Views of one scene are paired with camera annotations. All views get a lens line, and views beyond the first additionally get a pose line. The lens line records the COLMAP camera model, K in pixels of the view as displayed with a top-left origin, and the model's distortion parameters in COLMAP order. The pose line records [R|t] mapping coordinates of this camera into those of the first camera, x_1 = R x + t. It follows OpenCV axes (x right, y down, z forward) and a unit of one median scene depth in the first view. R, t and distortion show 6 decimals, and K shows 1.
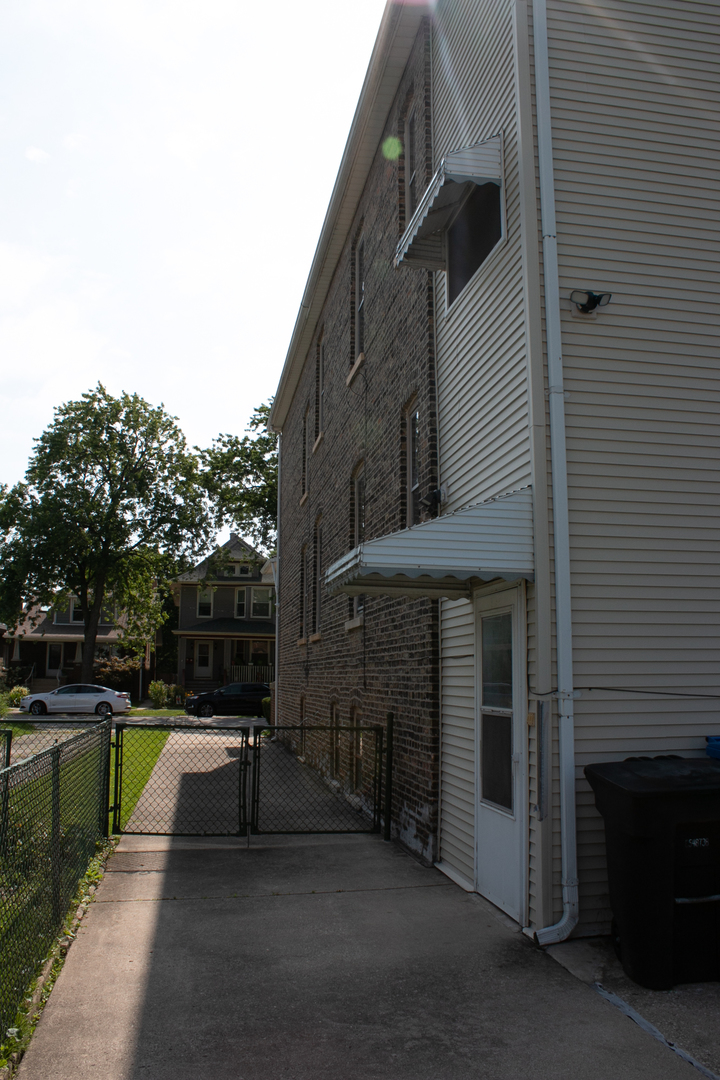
lens RADIAL K [[898.2, 0, 359.0], [0, 898.2, 536.7], [0, 0, 1]] dist [-0.159161, 0.126685]
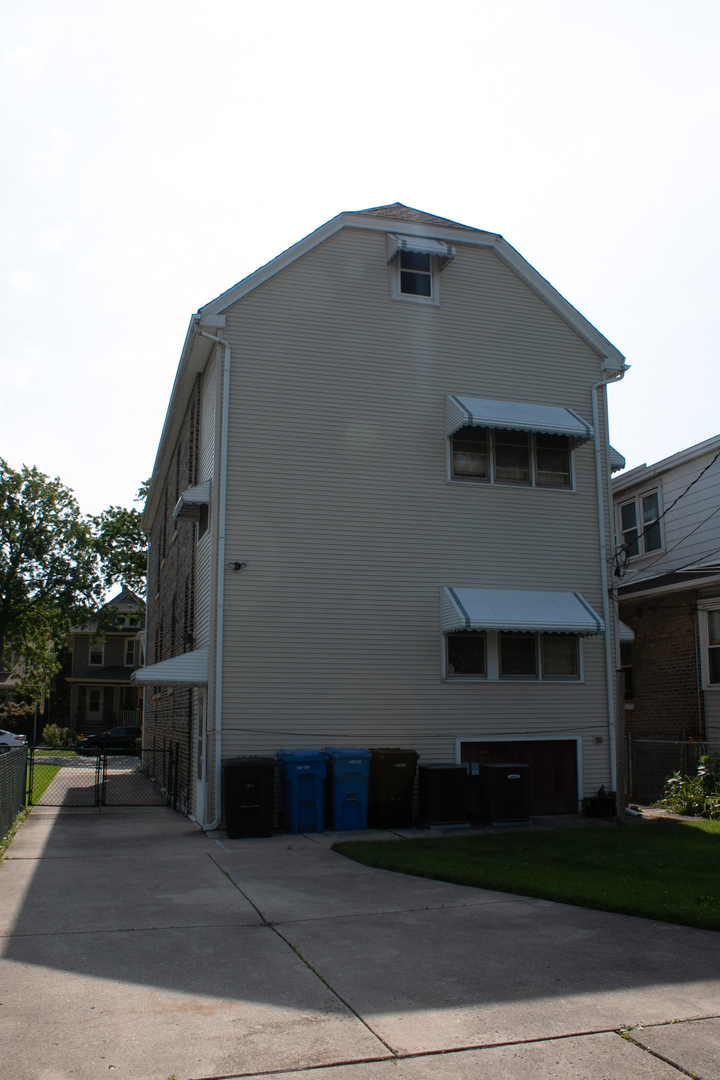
lens RADIAL K [[946.0, 0, 361.8], [0, 946.0, 543.5], [0, 0, 1]] dist [-0.129984, 0.019777]
pose [[0.995240, 0.010898, 0.096845, 0.048669], [-0.008055, 0.999527, -0.029695, -0.035732], [-0.097122, 0.028773, 0.994856, -0.217874]]
